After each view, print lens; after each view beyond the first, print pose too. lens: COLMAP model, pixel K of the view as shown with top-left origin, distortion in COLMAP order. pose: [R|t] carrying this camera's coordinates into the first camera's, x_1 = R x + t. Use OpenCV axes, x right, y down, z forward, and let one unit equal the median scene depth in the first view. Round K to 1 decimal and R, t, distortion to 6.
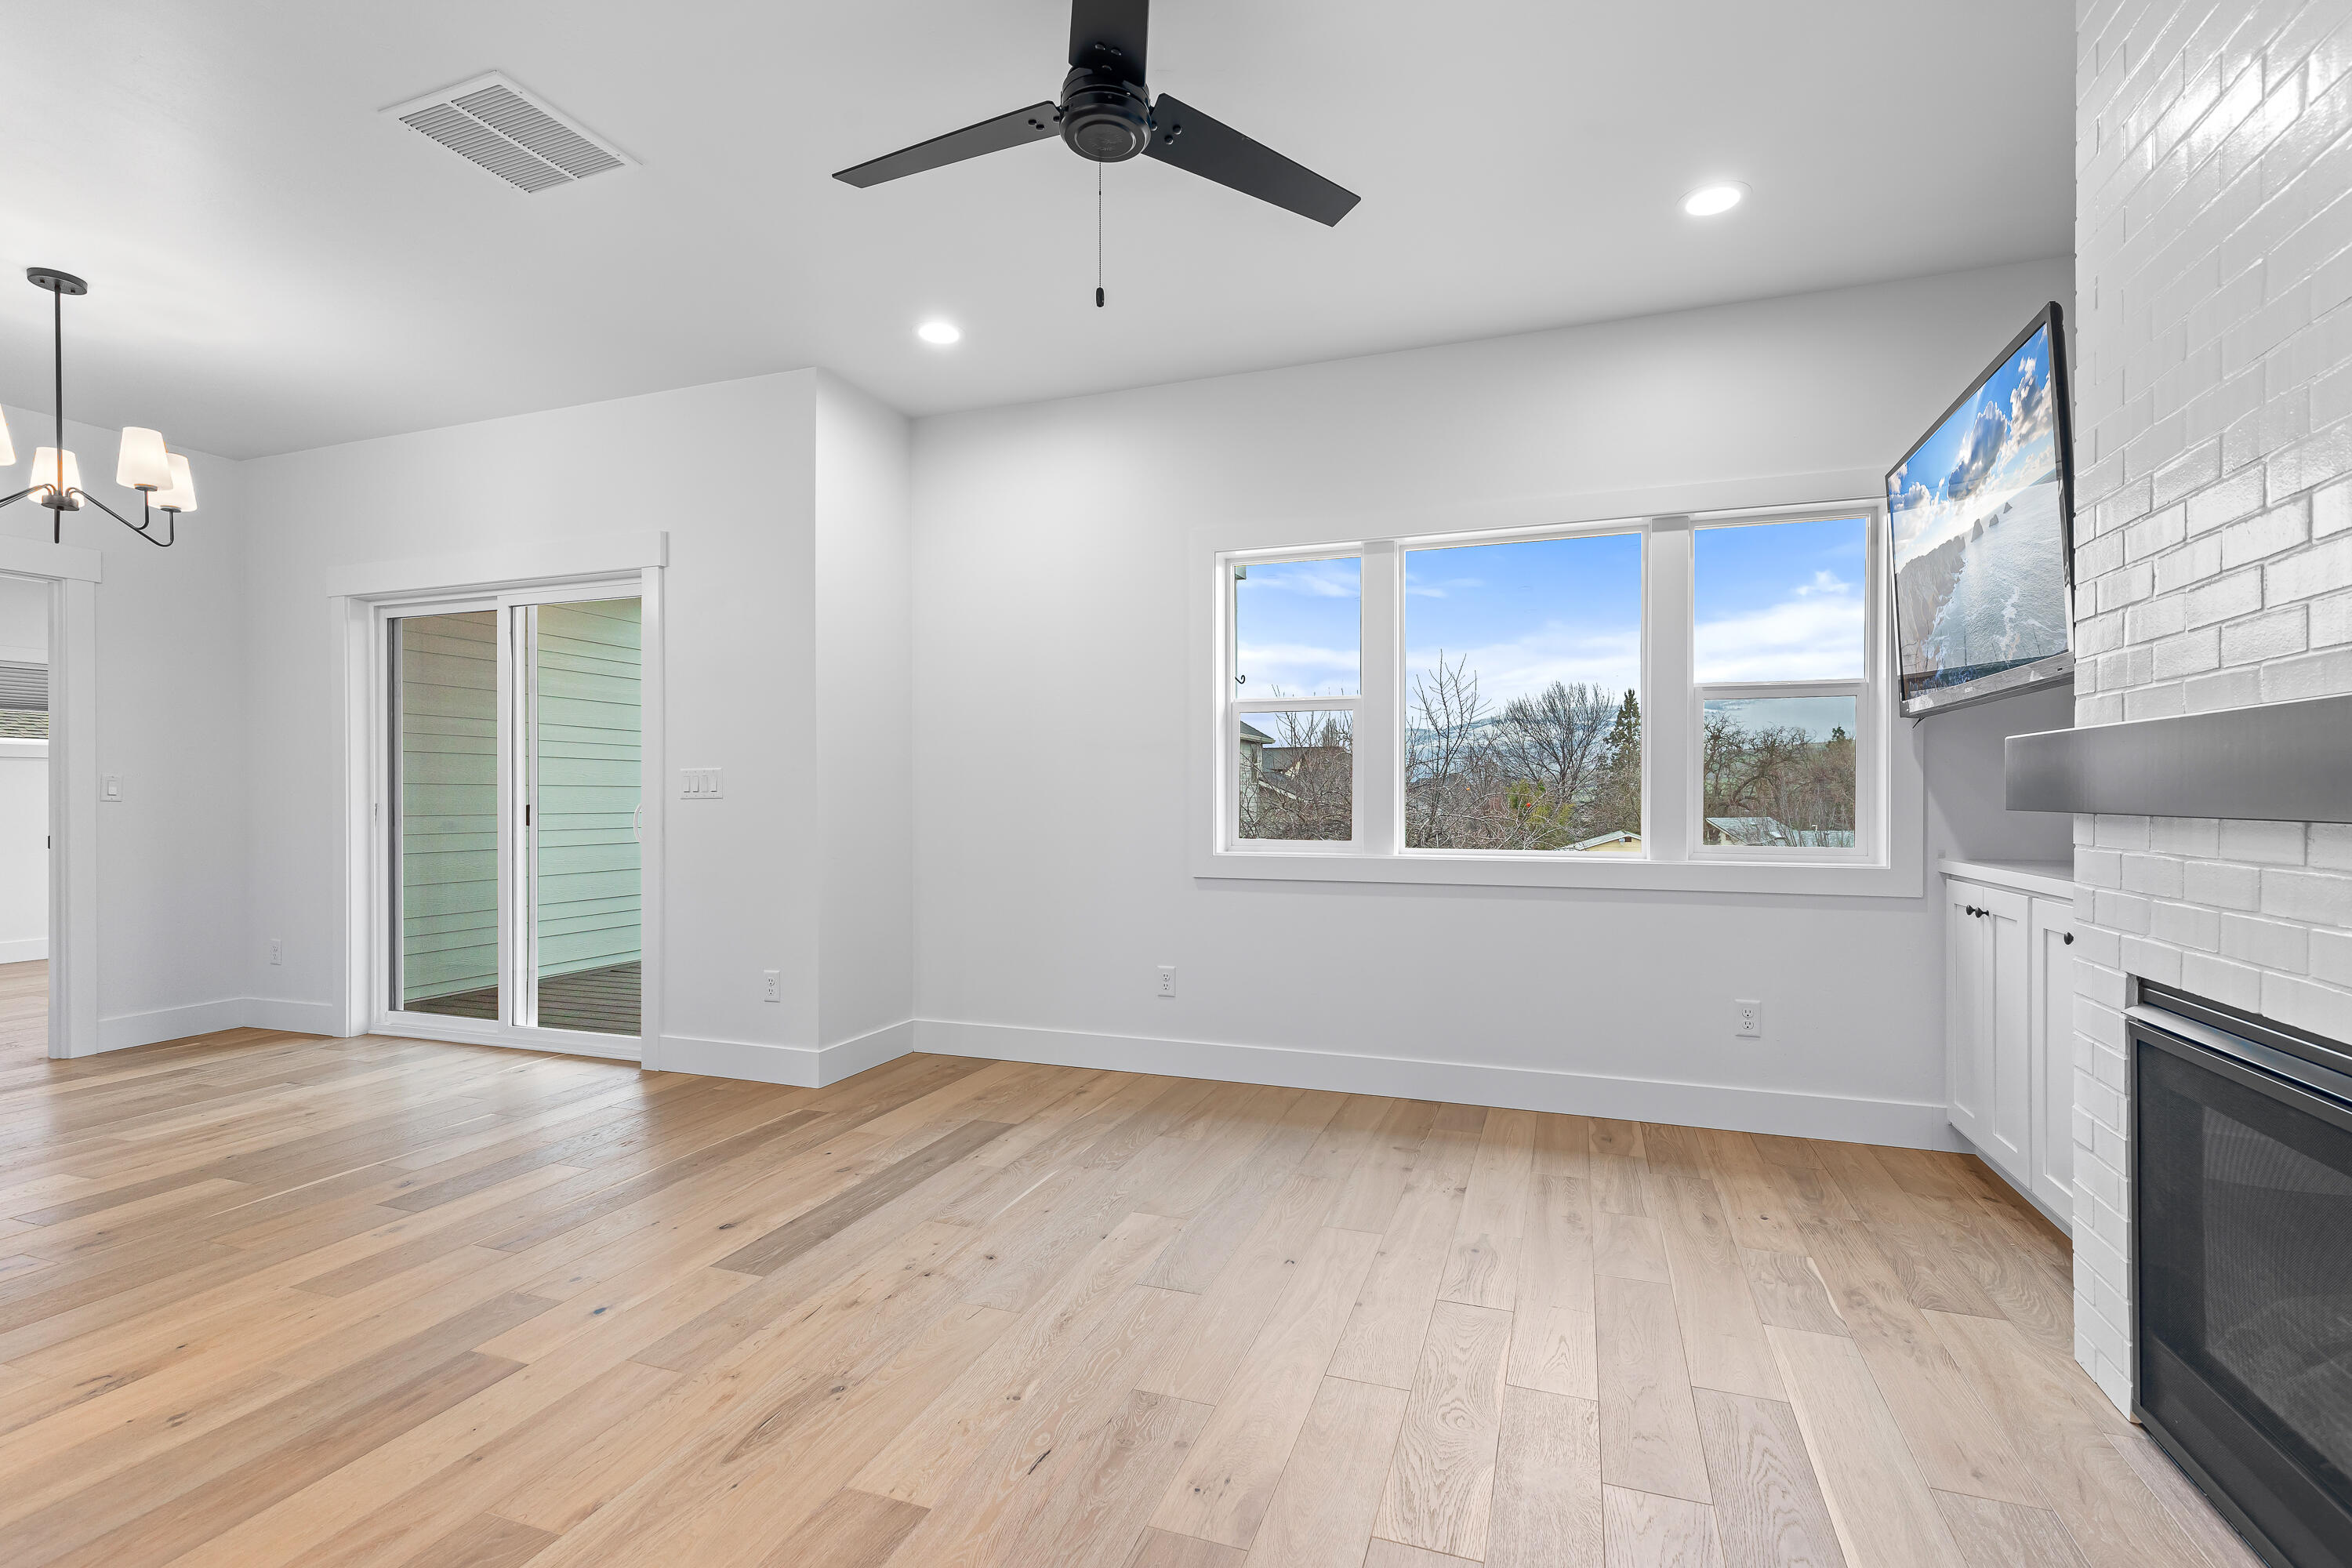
lens RADIAL K [[1067.1, 0, 1197.6], [0, 1067.1, 796.9], [0, 0, 1]] dist [0.009514, -0.001213]
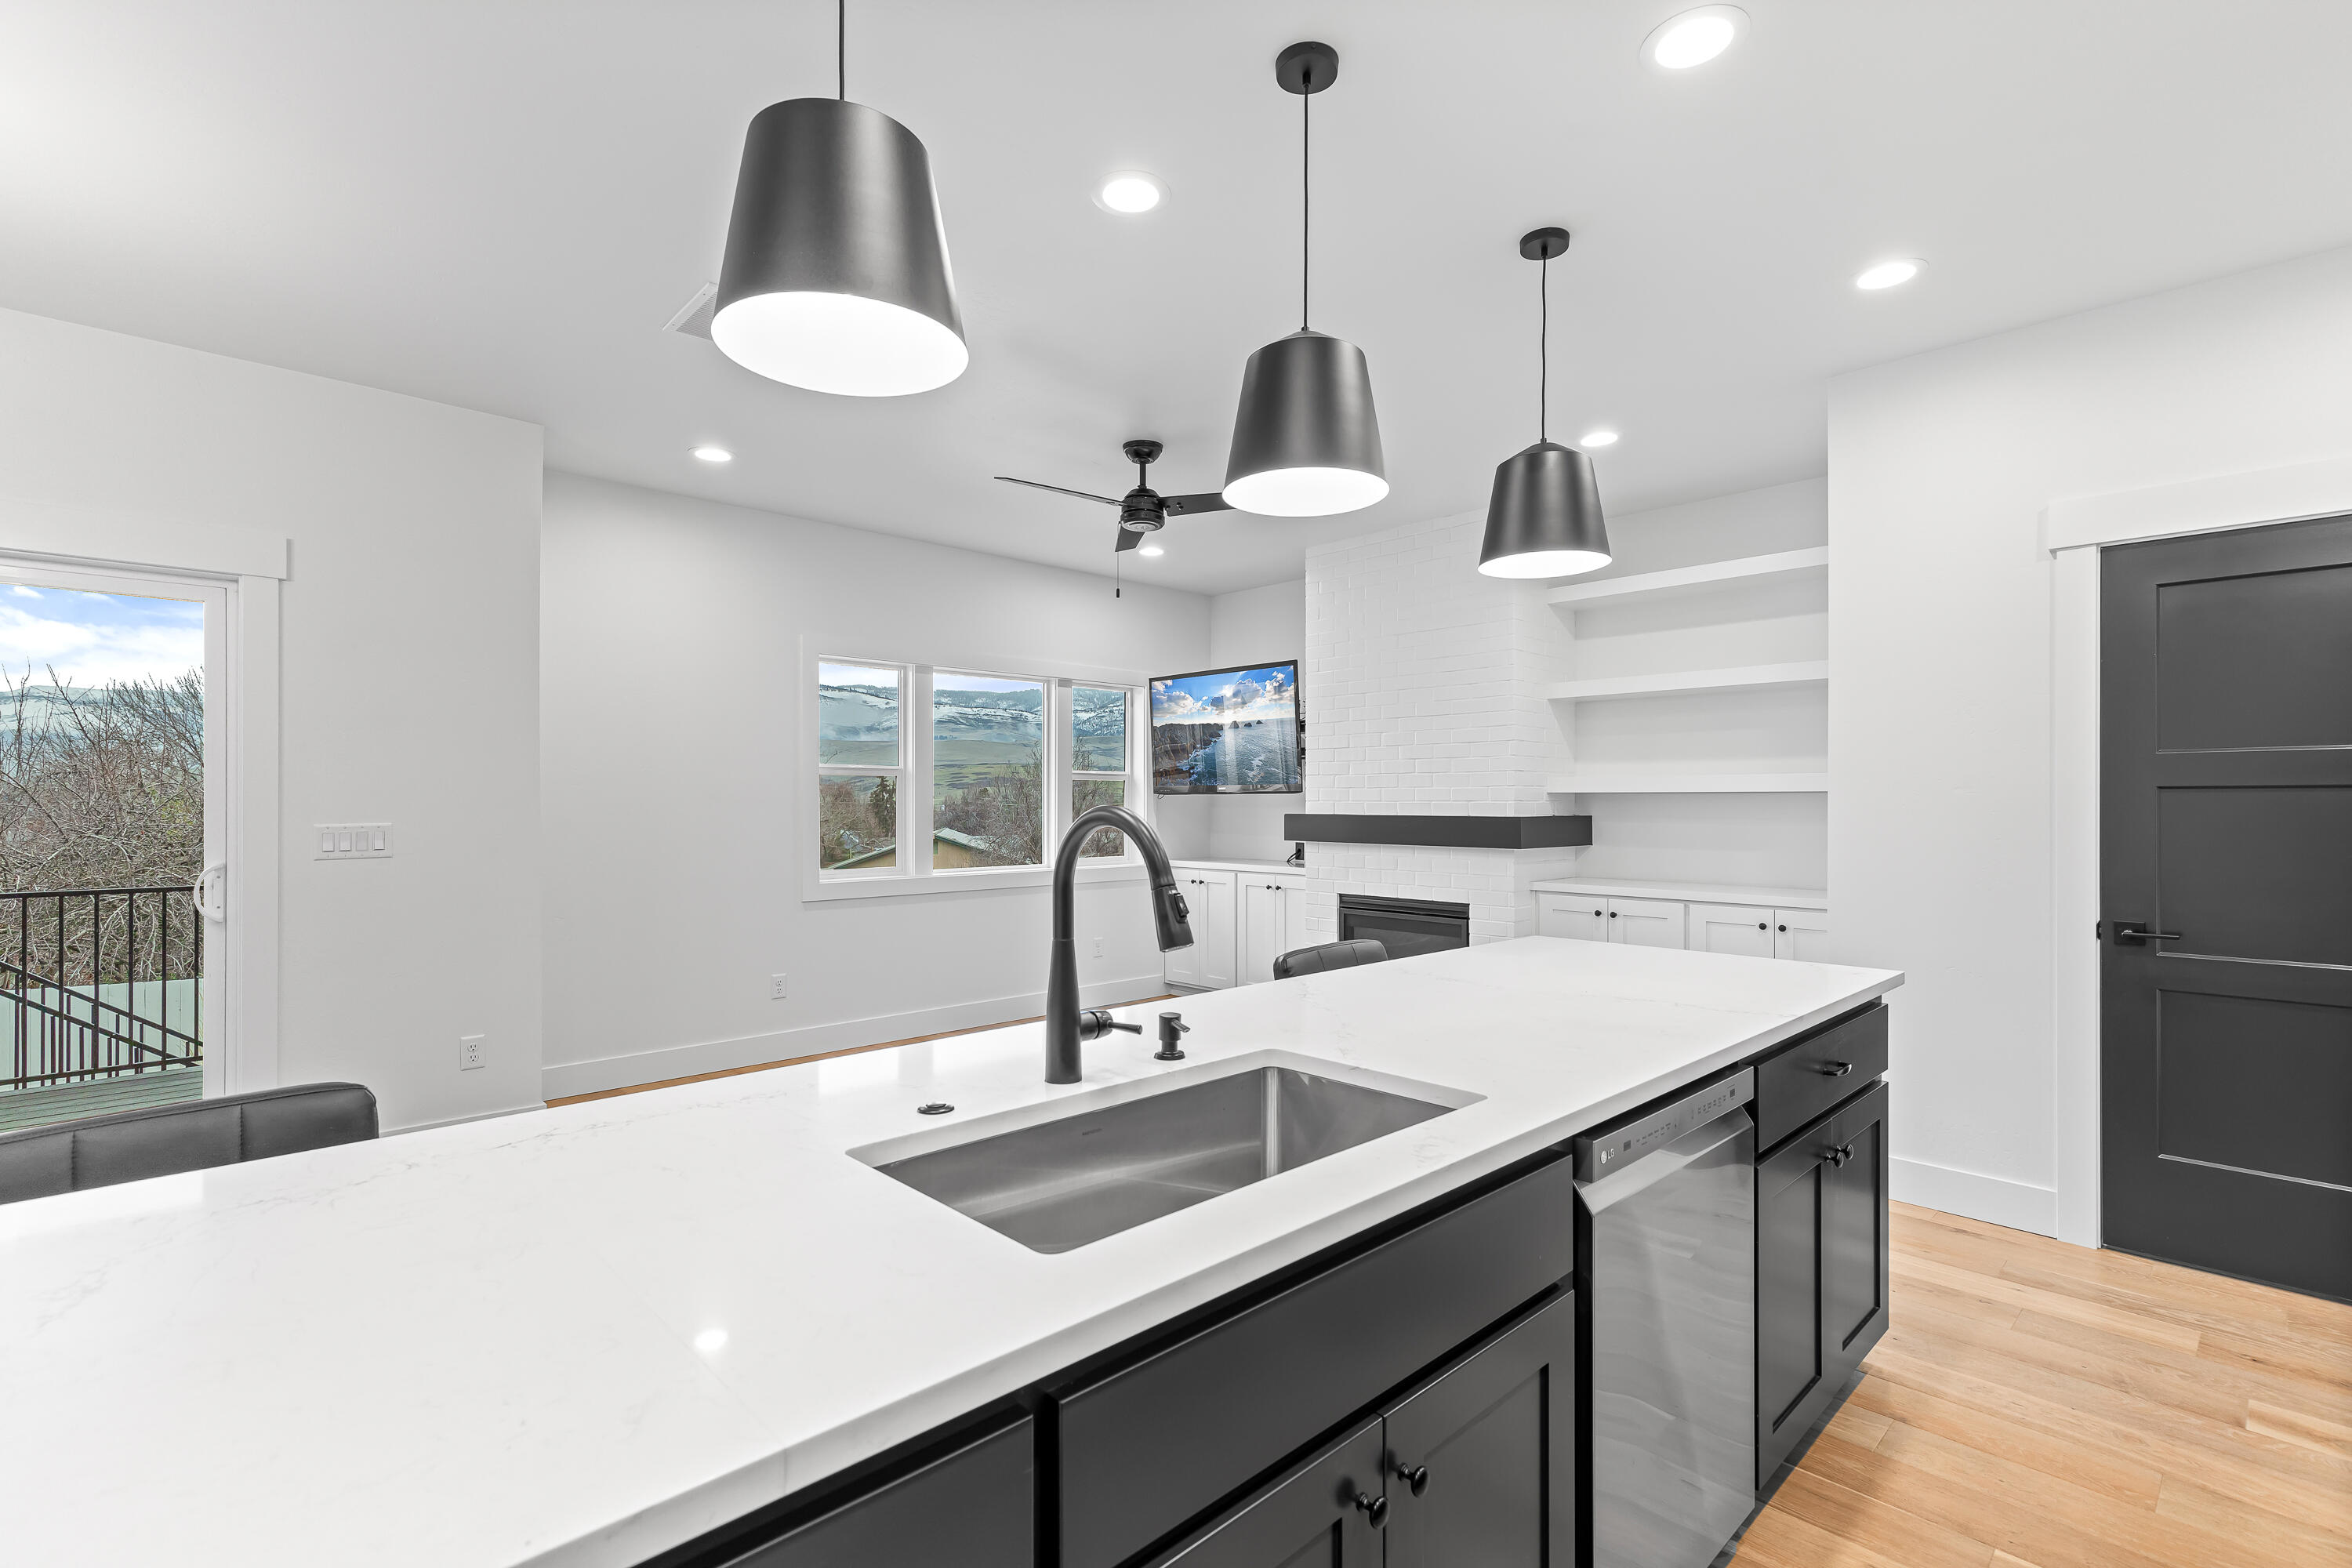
lens RADIAL K [[1067.1, 0, 1178.9], [0, 1067.1, 804.6], [0, 0, 1]] dist [0.009514, -0.001213]
pose [[0.445555, -0.000932, 0.895254, -1.111053], [0.001130, 0.999999, 0.000478, -0.049185], [-0.895254, 0.000798, 0.445555, 0.017025]]
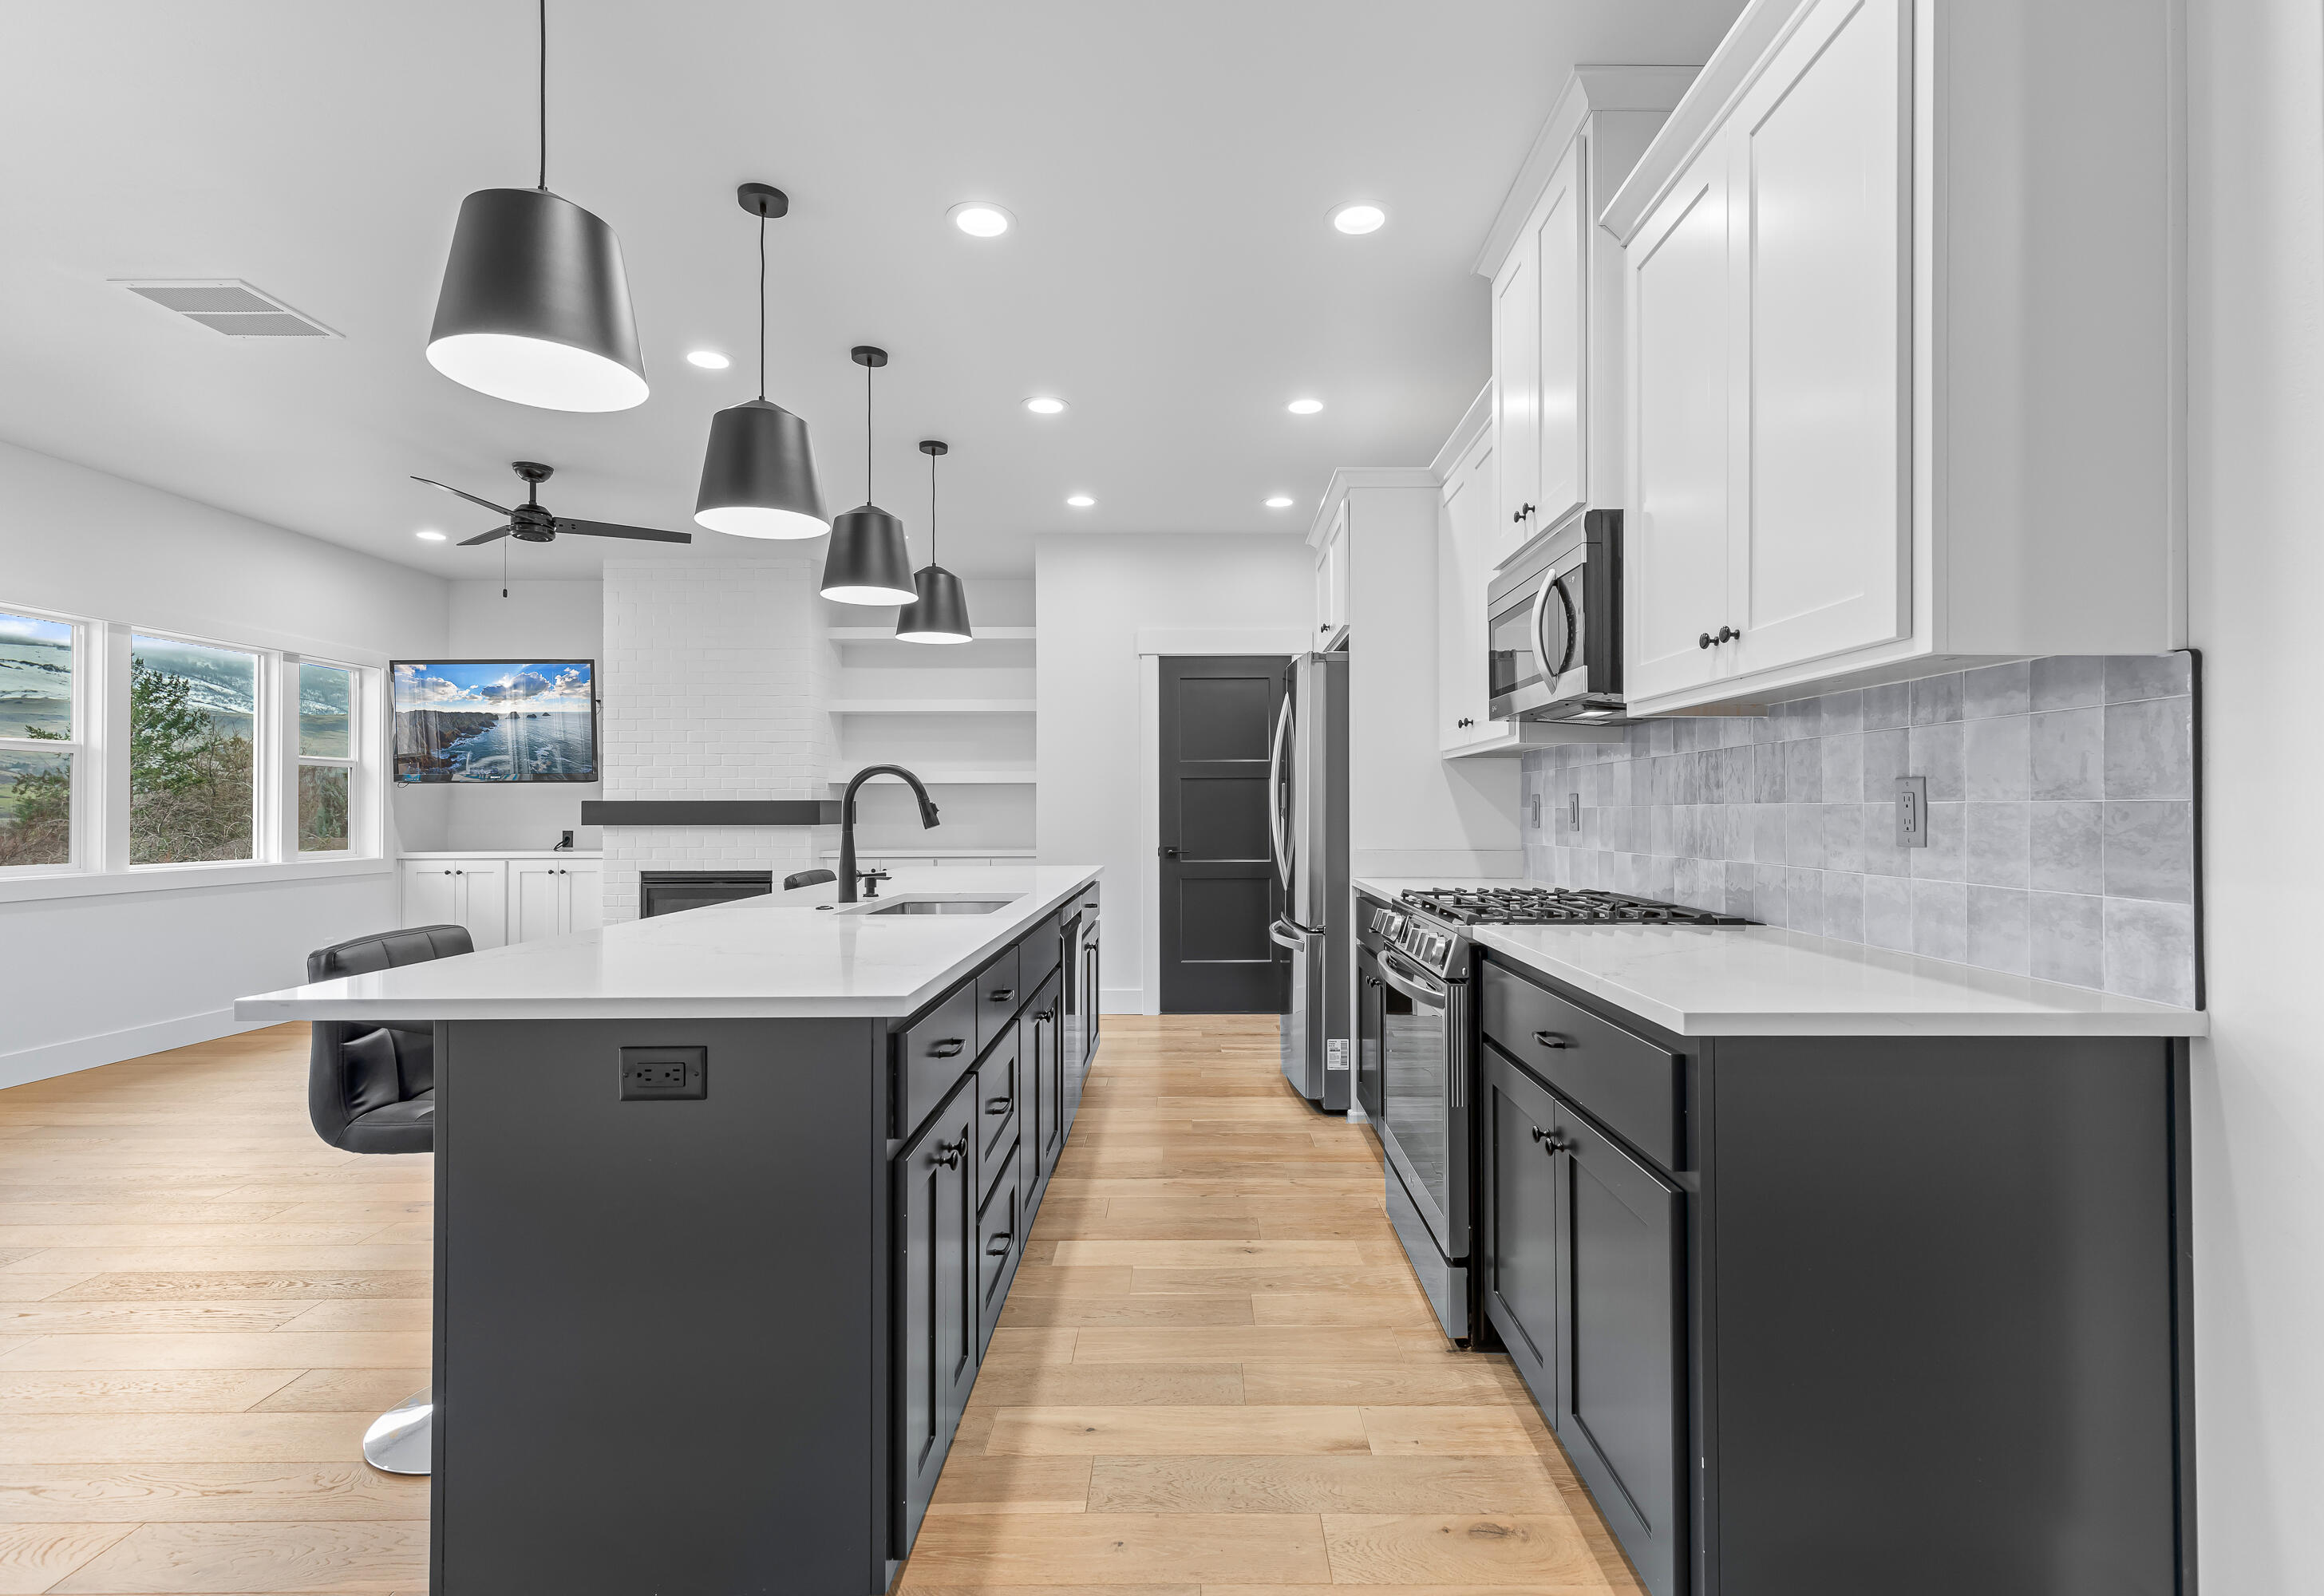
lens RADIAL K [[1096.4, 0, 1189.0], [0, 1096.4, 796.4], [0, 0, 1]] dist [0.011052, -0.001907]
pose [[-0.341133, 0.014041, 0.939910, -1.646936], [0.005255, 0.999901, -0.013030, -0.011271], [-0.940000, 0.000494, -0.341173, 0.283661]]
